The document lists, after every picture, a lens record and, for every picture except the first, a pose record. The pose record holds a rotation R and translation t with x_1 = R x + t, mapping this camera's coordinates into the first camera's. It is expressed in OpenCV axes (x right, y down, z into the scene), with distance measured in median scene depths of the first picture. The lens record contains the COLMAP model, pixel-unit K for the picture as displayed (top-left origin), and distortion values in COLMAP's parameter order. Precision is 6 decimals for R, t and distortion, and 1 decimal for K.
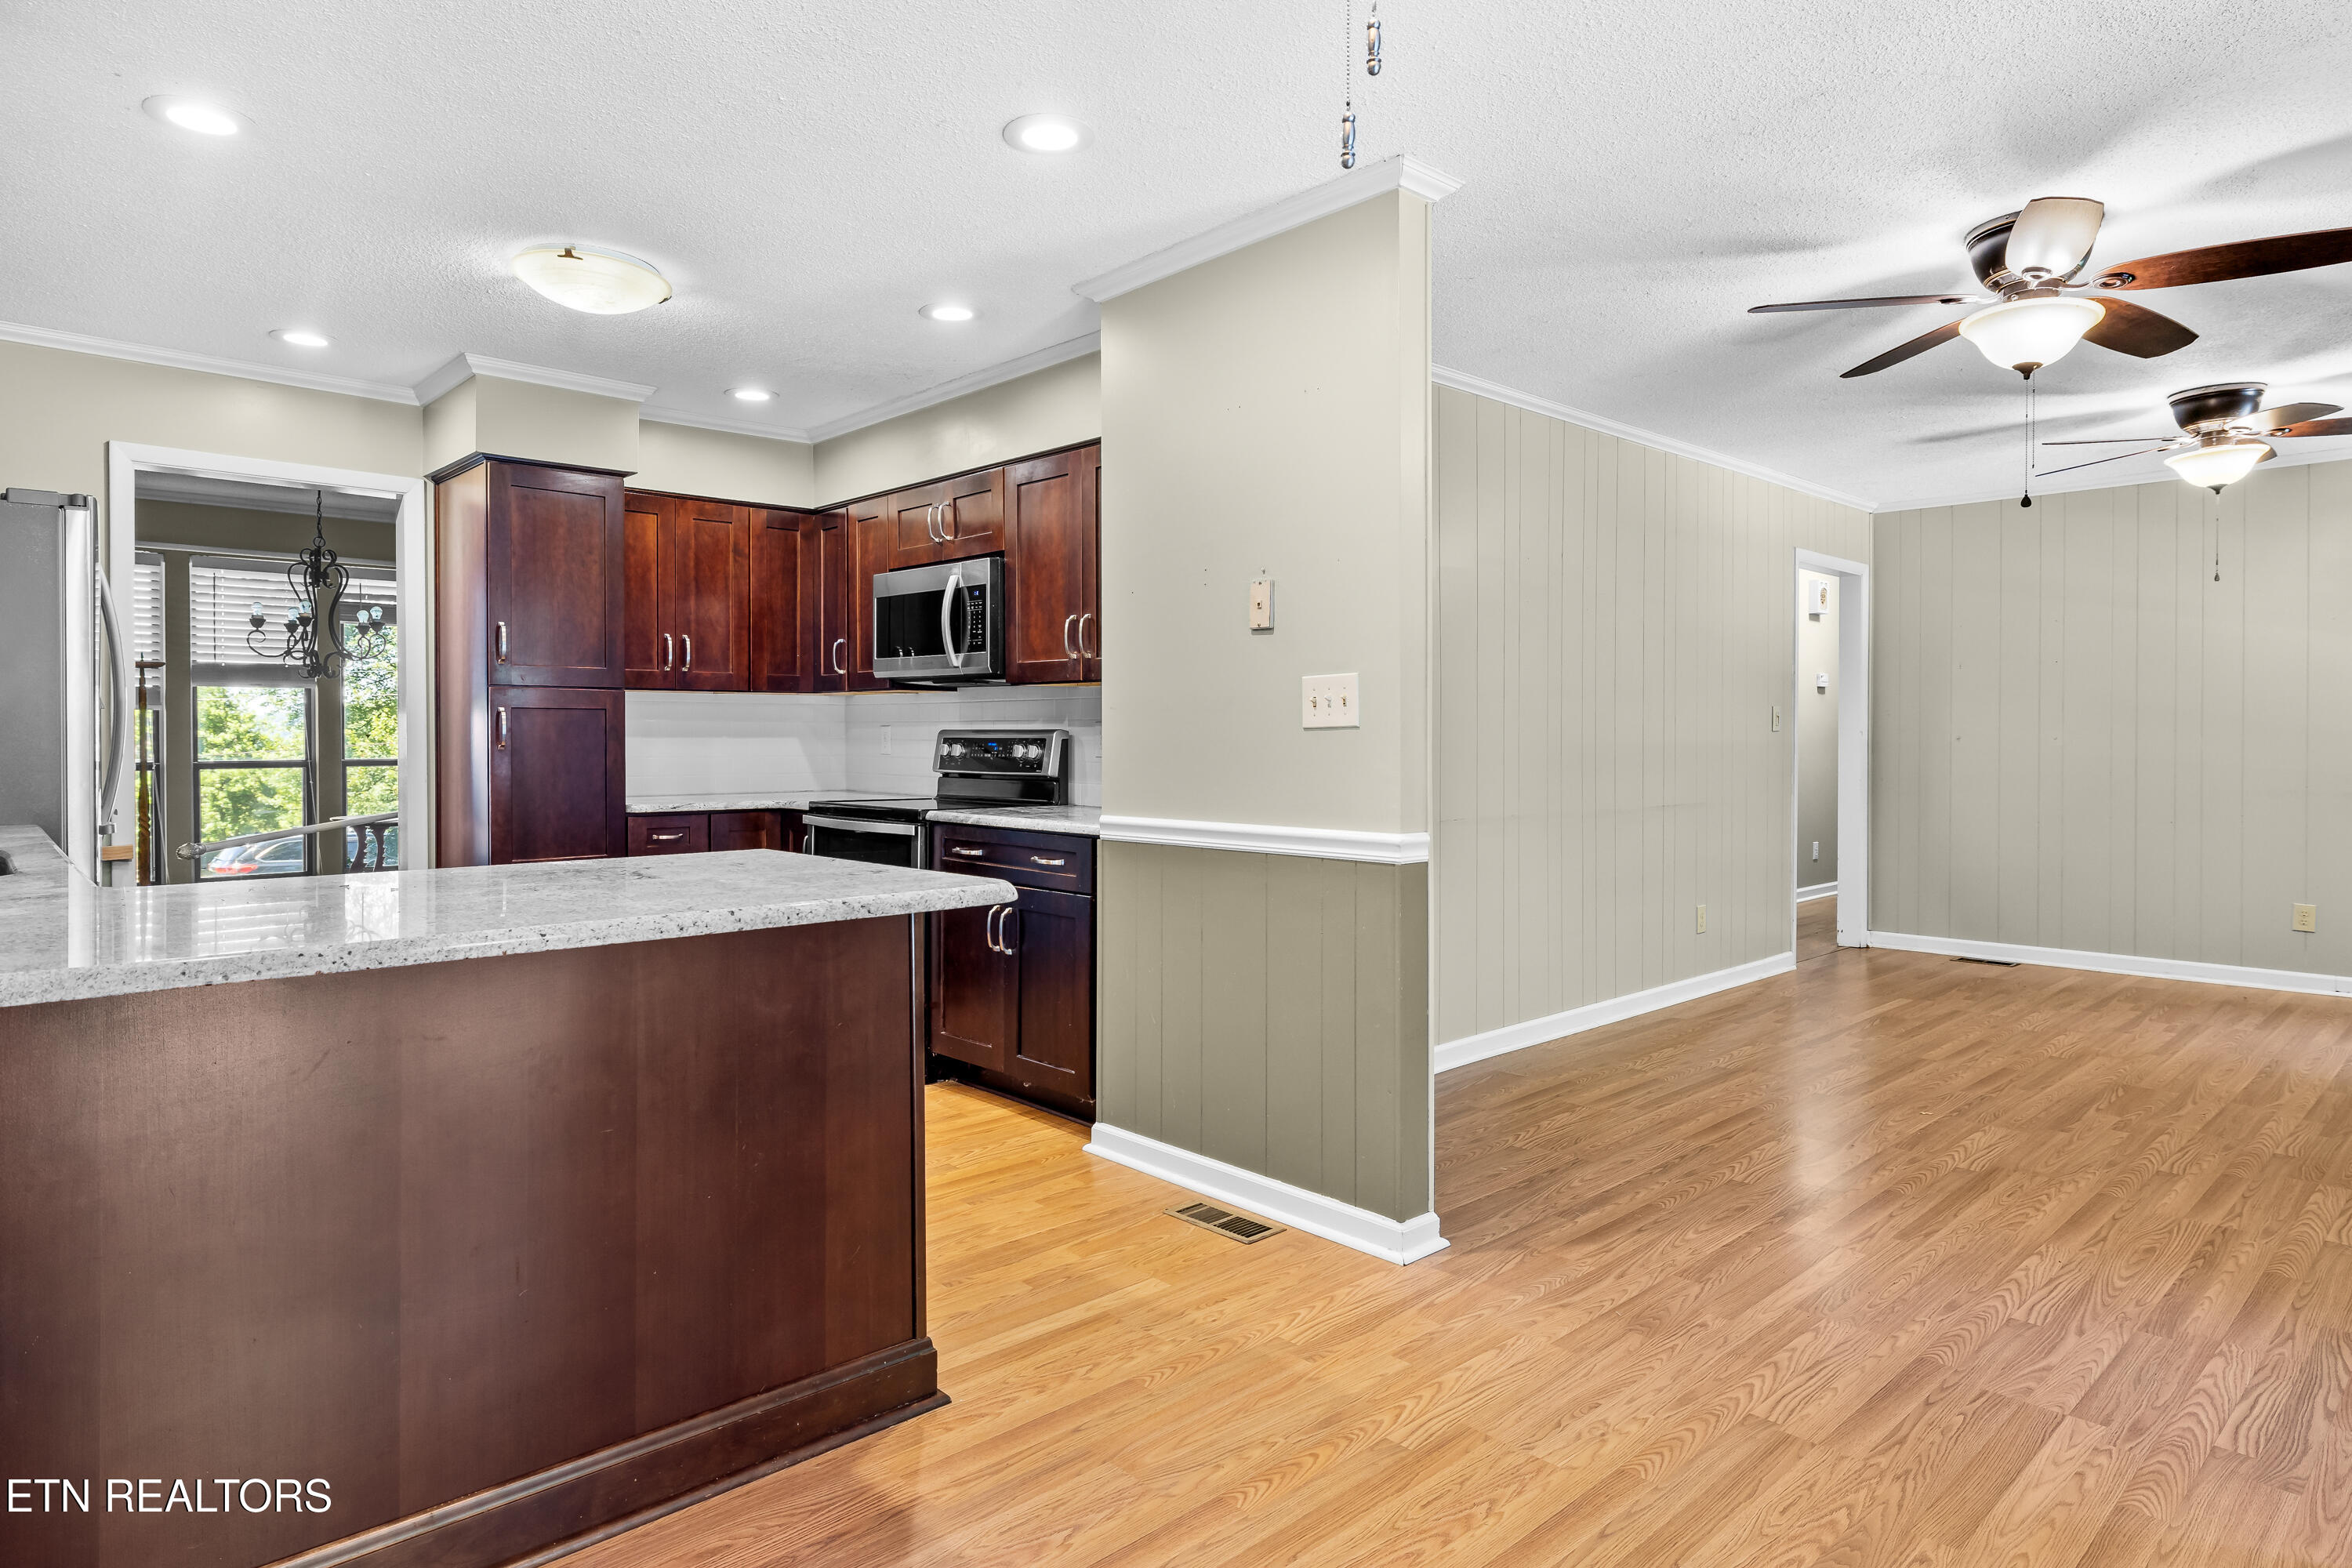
lens RADIAL K [[1312.1, 0, 1163.6], [0, 1312.1, 738.9], [0, 0, 1]] dist [0.000741, 0.001687]
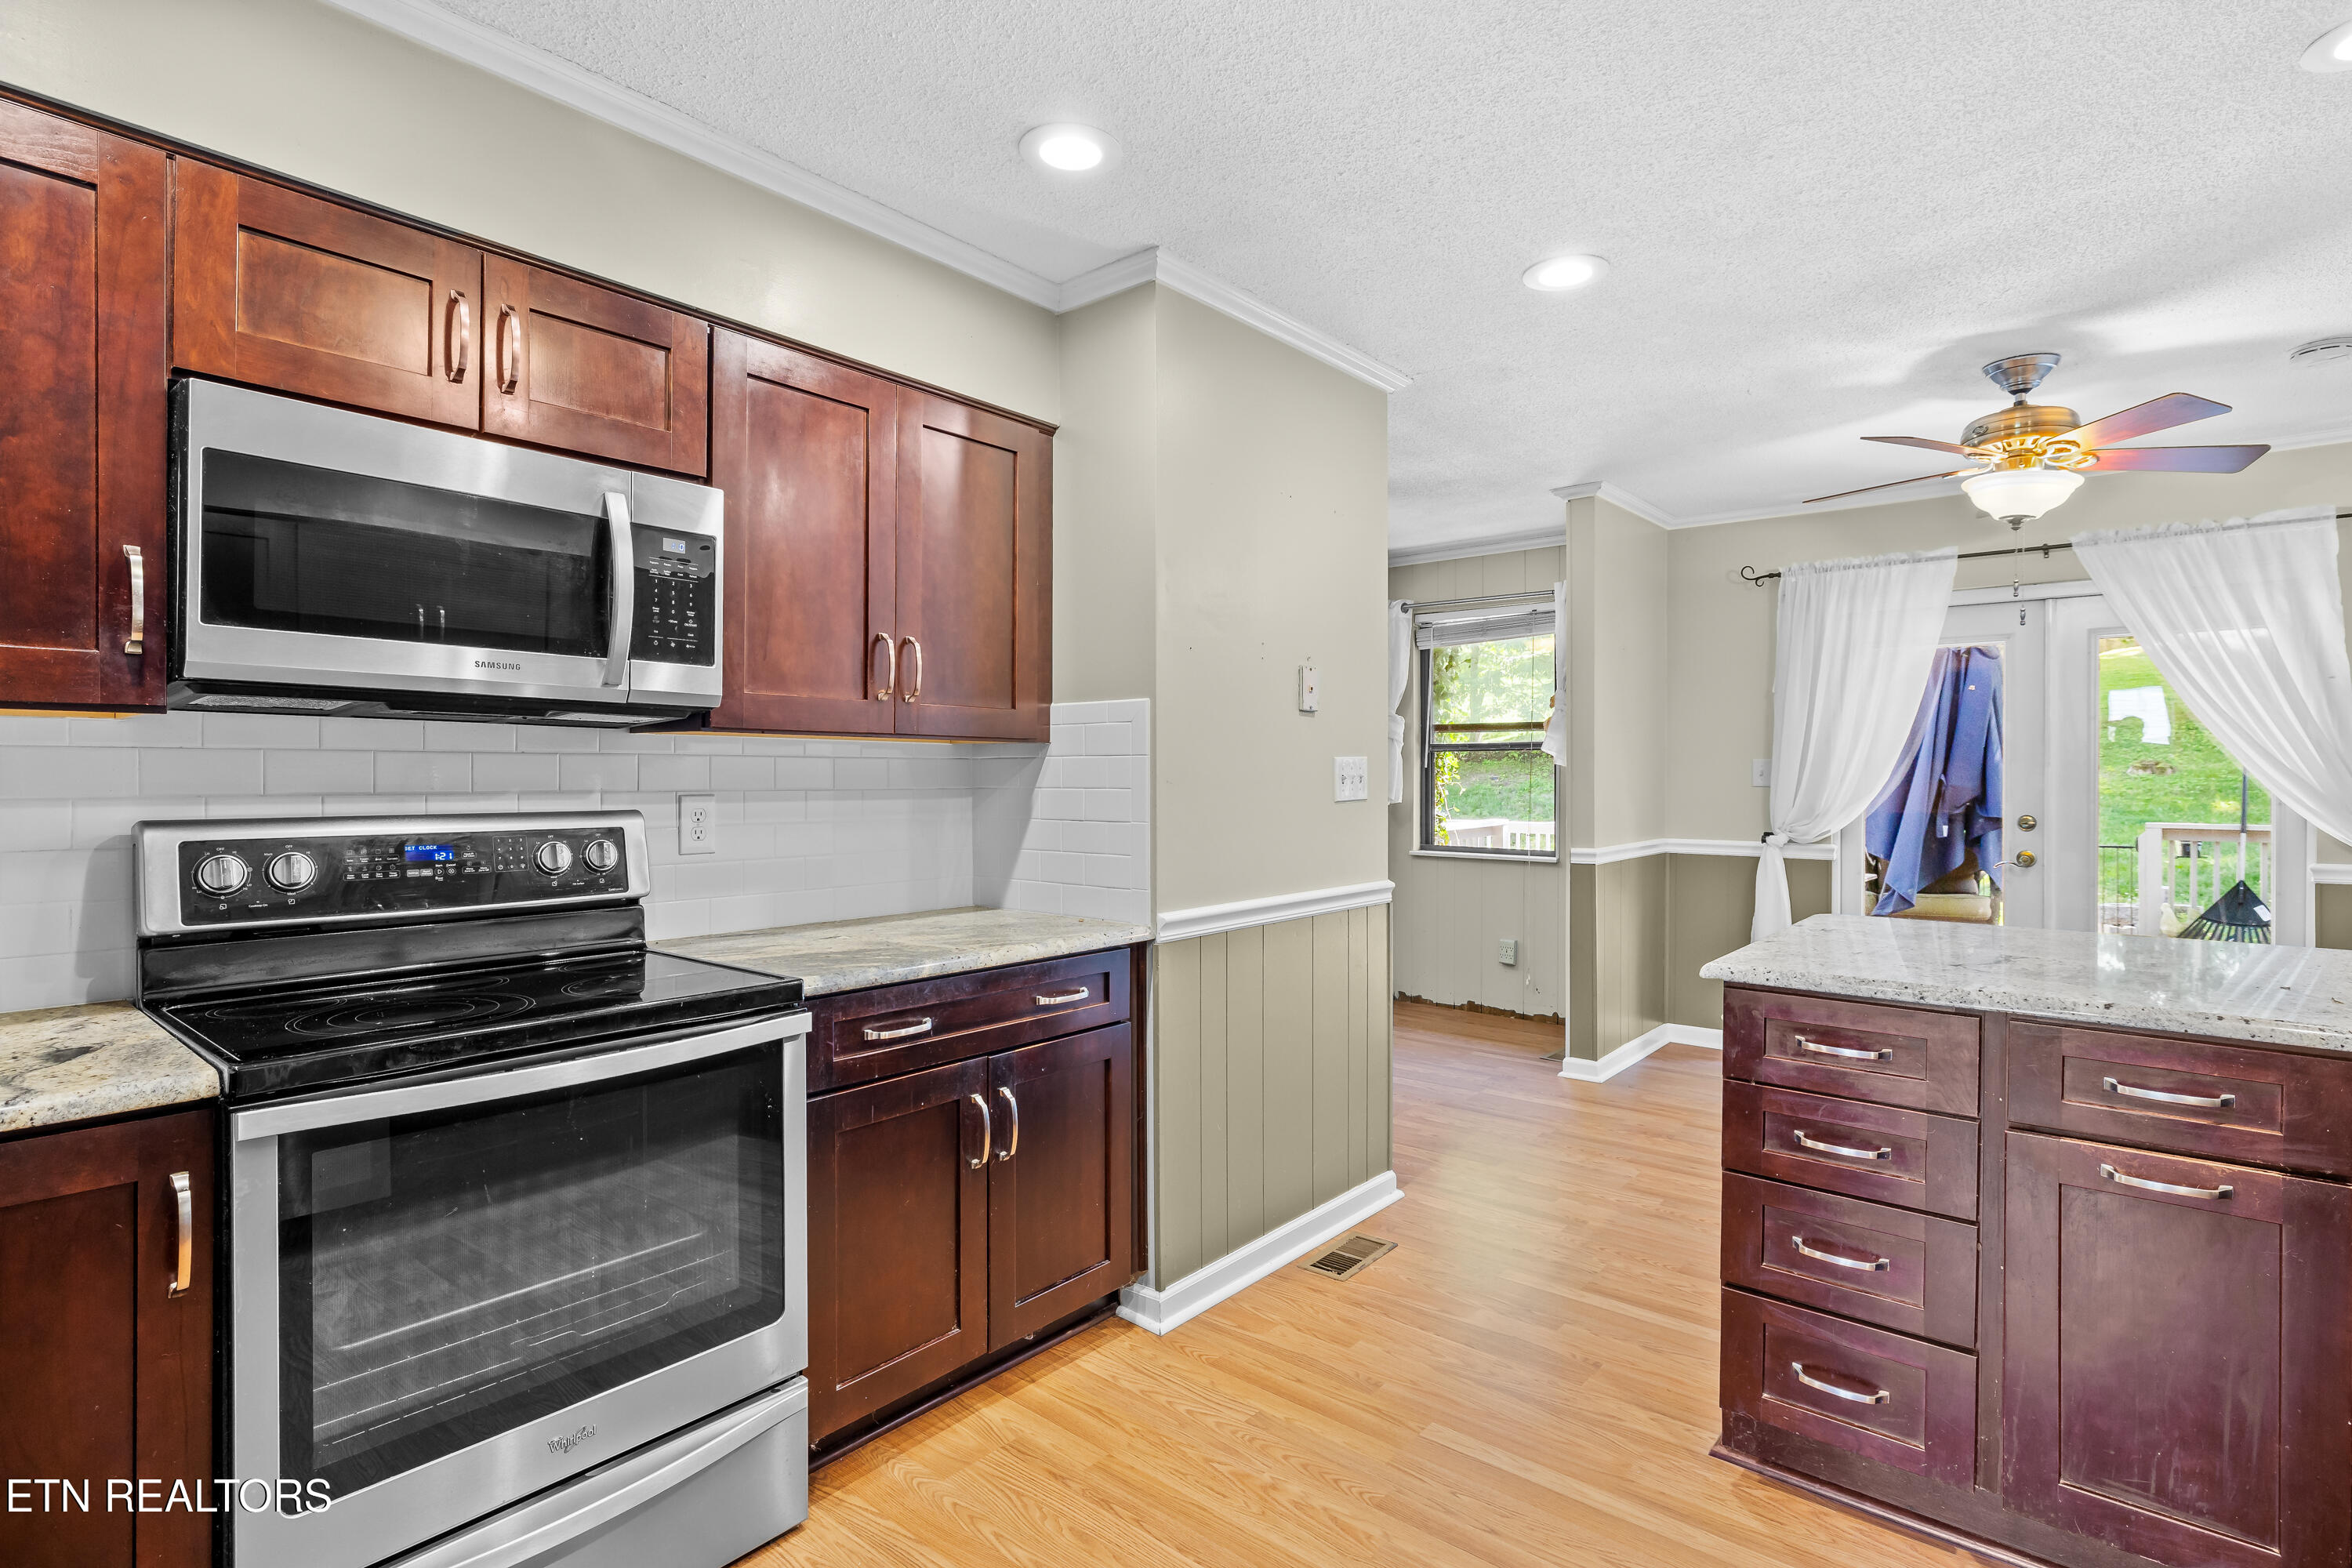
lens RADIAL K [[1130.7, 0, 1180.4], [0, 1130.7, 770.2], [0, 0, 1]] dist [-0.001592, 0.000027]
pose [[-0.114873, -0.000897, 0.993380, -0.561696], [-0.001189, 0.999999, 0.000766, -0.023812], [-0.993379, -0.001093, -0.114874, 0.803776]]
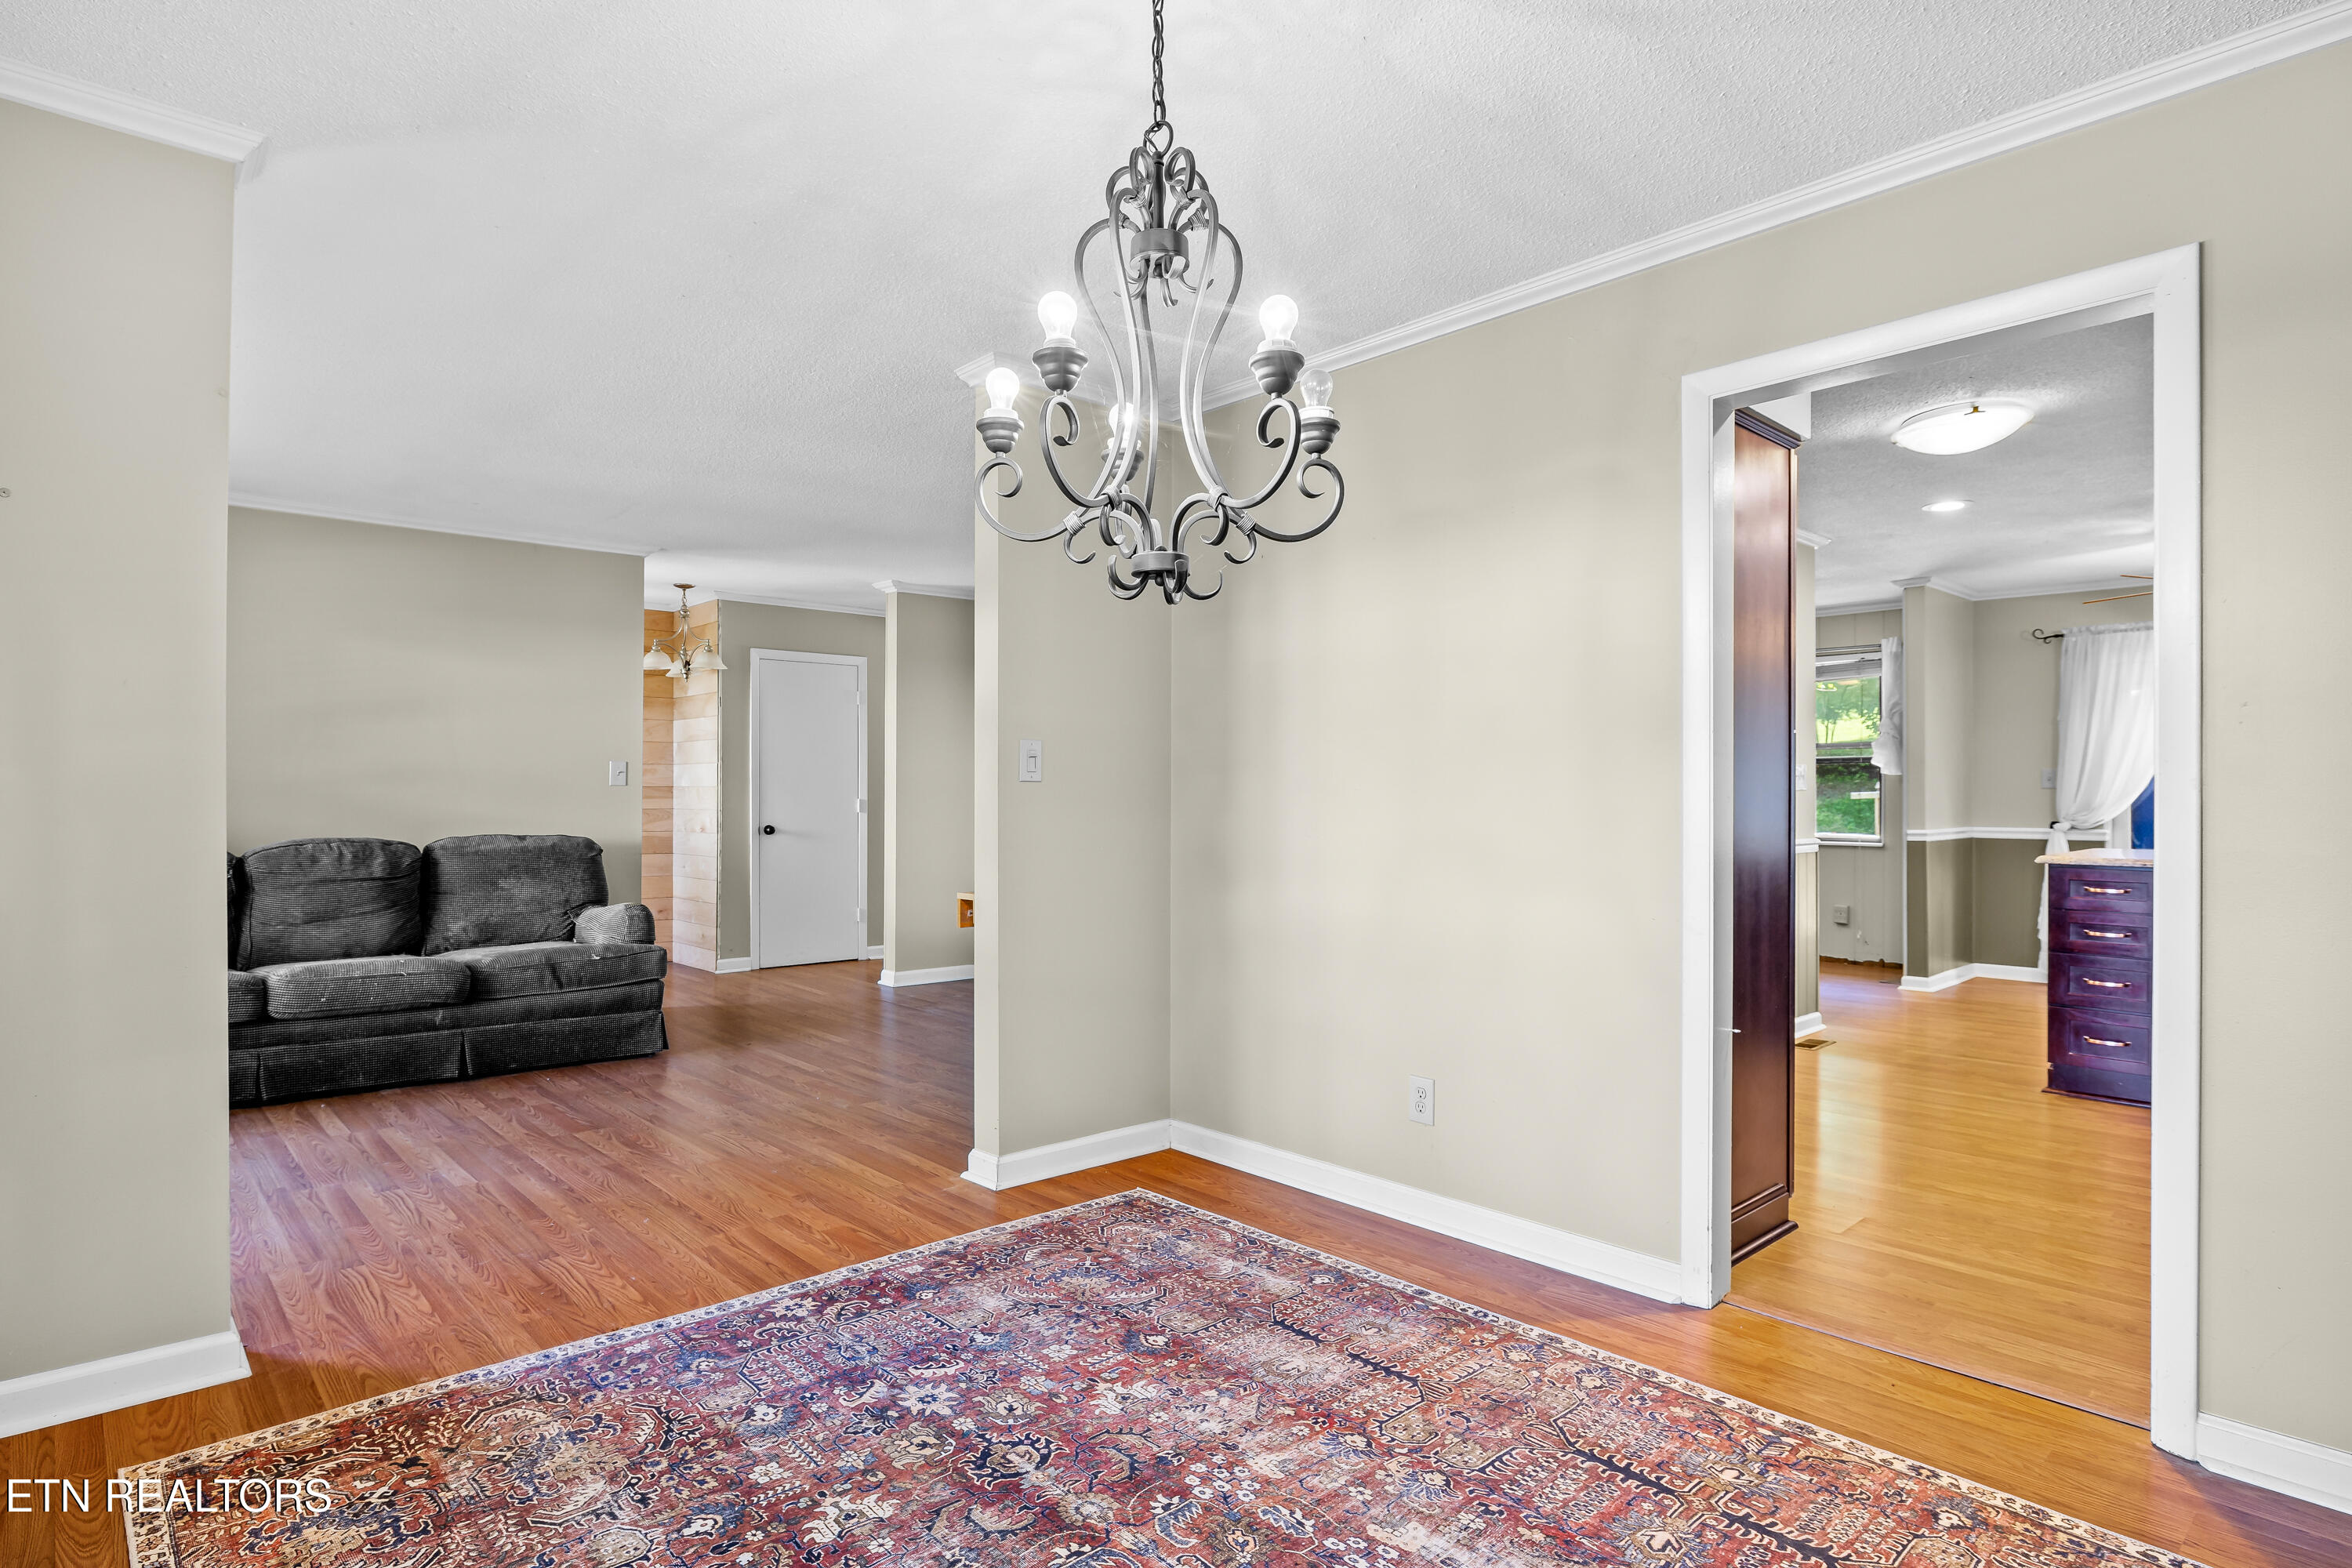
lens RADIAL K [[1247.4, 0, 1176.0], [0, 1247.4, 784.0], [0, 0, 1]] dist [0.001868, 0.000351]
pose [[0.003503, 0.009545, 0.999948, -1.049760], [-0.003488, 0.999948, -0.009533, -0.000958], [-0.999988, -0.003455, 0.003537, 1.161636]]
